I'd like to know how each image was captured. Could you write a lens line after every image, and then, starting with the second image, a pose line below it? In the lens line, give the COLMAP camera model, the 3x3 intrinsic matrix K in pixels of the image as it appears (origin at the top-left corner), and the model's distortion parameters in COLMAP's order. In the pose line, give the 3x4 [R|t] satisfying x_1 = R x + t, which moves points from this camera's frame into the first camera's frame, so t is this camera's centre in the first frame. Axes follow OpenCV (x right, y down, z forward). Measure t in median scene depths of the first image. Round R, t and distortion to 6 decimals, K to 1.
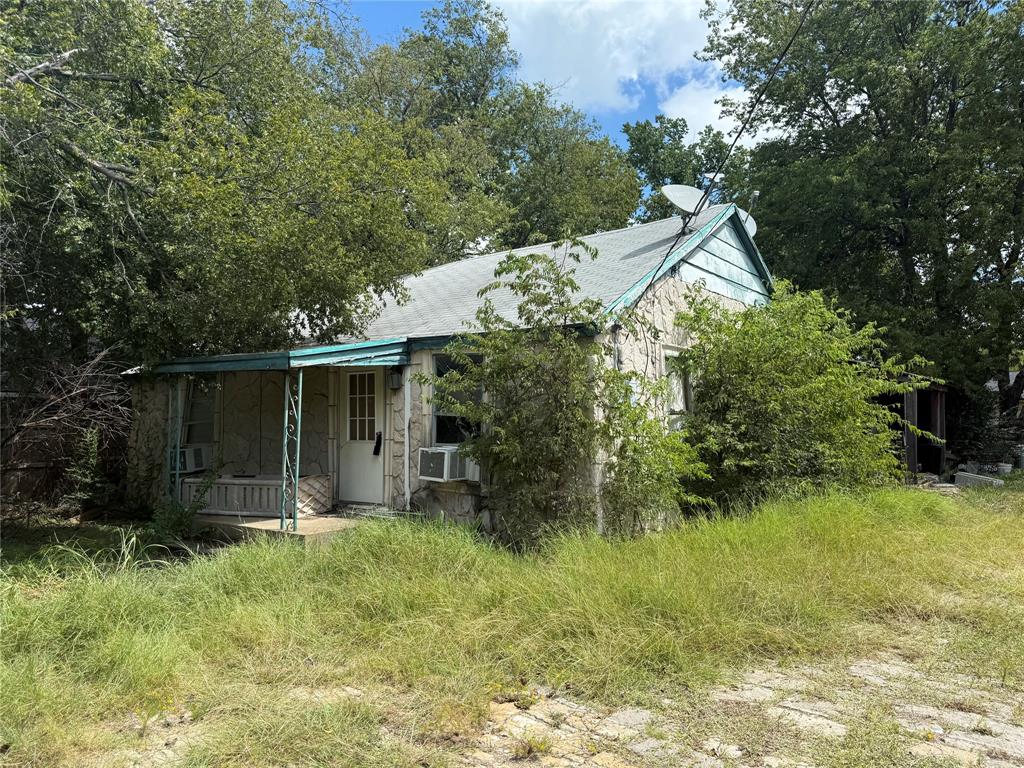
lens RADIAL K [[718.3, 0, 513.0], [0, 718.3, 386.6], [0, 0, 1]] dist [0.048381, -0.001455]
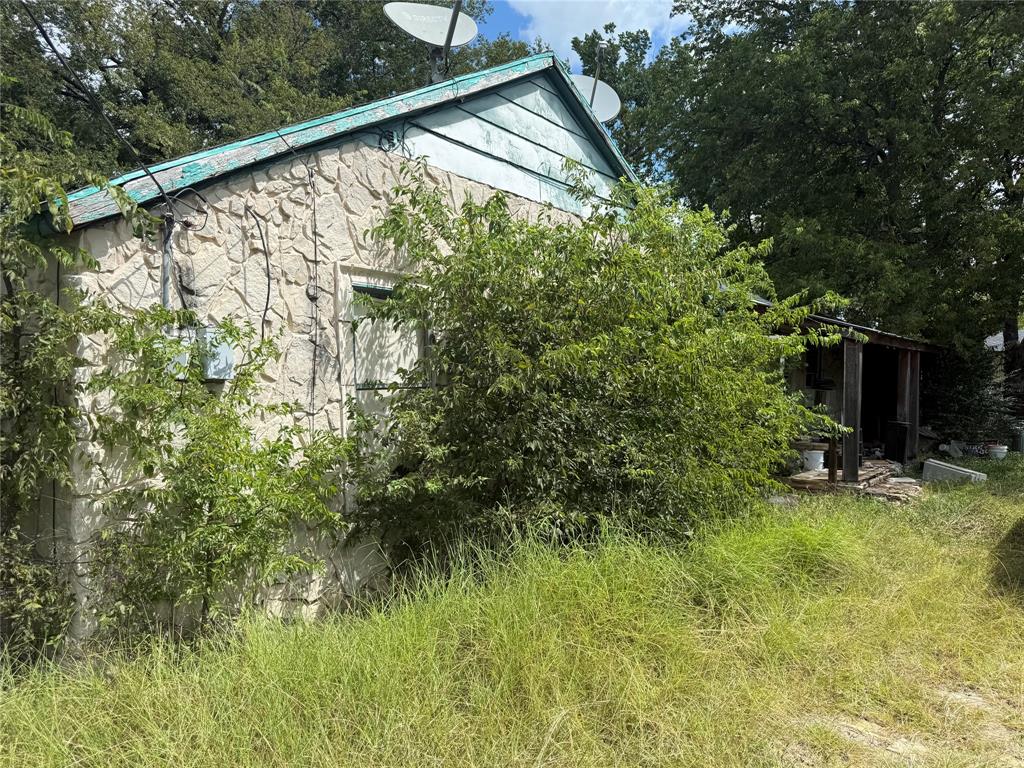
lens RADIAL K [[718.3, 0, 517.2], [0, 718.3, 385.7], [0, 0, 1]] dist [0.048381, -0.001455]
pose [[0.999625, -0.006970, -0.026495, 0.343748], [0.008230, 0.998826, 0.047730, 0.008243], [0.026132, -0.047931, 0.998509, 0.420512]]
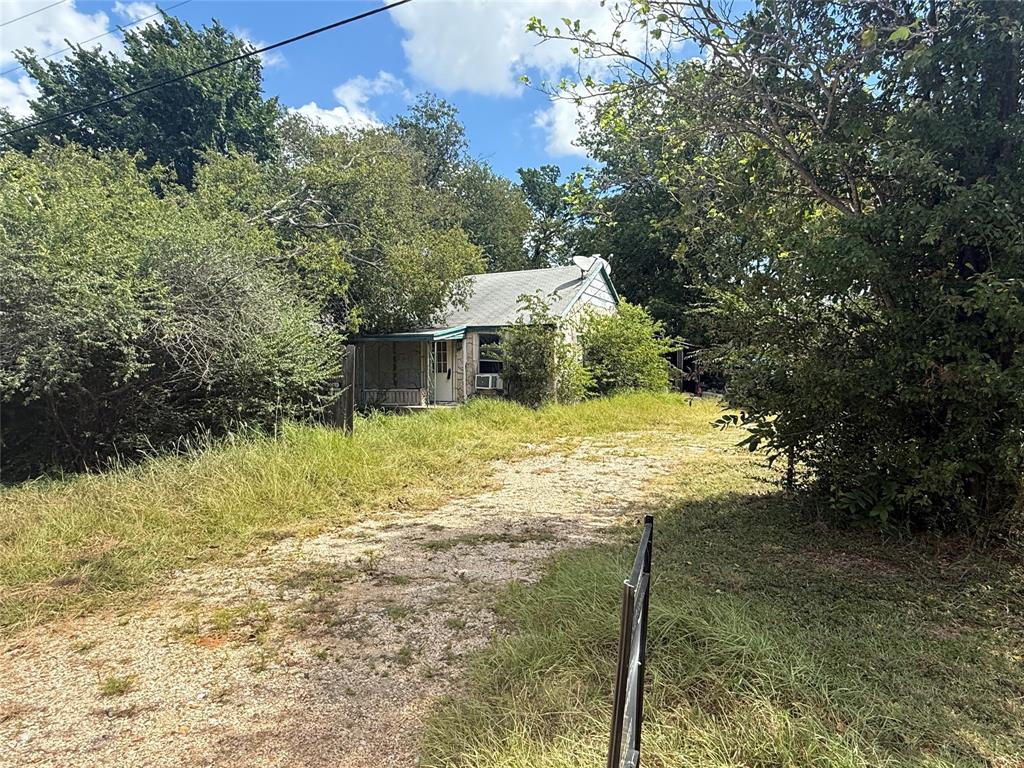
lens RADIAL K [[629.5, 0, 510.9], [0, 629.5, 372.1], [0, 0, 1]] dist [0.048652, 0.002045]
pose [[0.979949, 0.002176, 0.199237, -0.386560], [-0.011832, 0.998811, 0.047290, -0.019089], [-0.198897, -0.048699, 0.978810, -0.917625]]
